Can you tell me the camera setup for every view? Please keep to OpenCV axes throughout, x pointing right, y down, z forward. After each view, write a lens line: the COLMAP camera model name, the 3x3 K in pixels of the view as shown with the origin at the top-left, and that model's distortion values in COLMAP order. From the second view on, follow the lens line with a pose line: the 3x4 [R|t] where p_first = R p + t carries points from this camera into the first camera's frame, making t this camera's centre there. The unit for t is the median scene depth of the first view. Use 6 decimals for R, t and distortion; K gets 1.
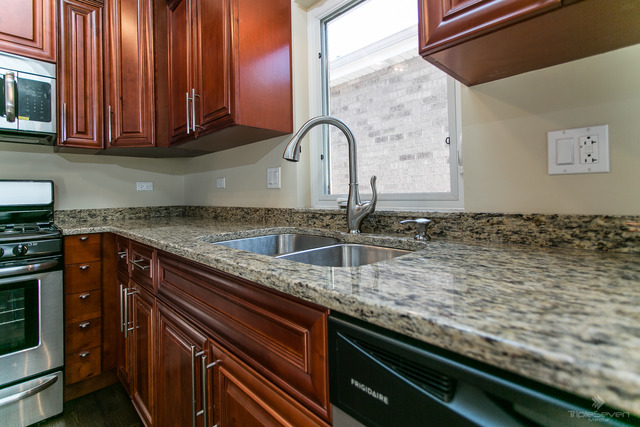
lens RADIAL K [[307.3, 0, 324.0], [0, 307.3, 187.6], [0, 0, 1]] dist [0.005127, -0.000888]
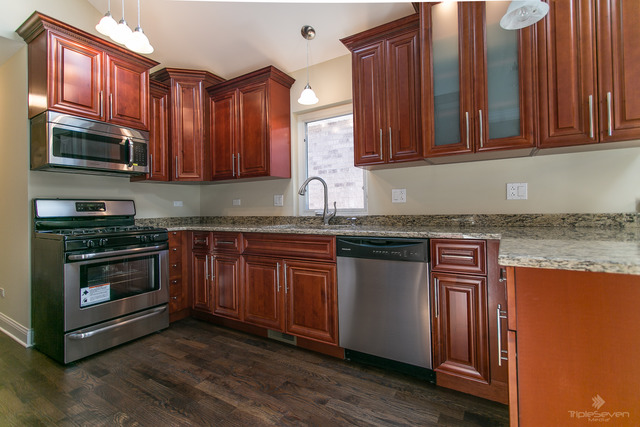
lens RADIAL K [[283.5, 0, 339.6], [0, 283.5, 204.1], [0, 0, 1]] dist [0.002722, -0.000046]
pose [[0.957730, 0.006203, 0.287602, -0.342912], [-0.007189, 0.999971, 0.002370, -0.017553], [-0.287579, -0.004337, 0.957747, -0.894258]]
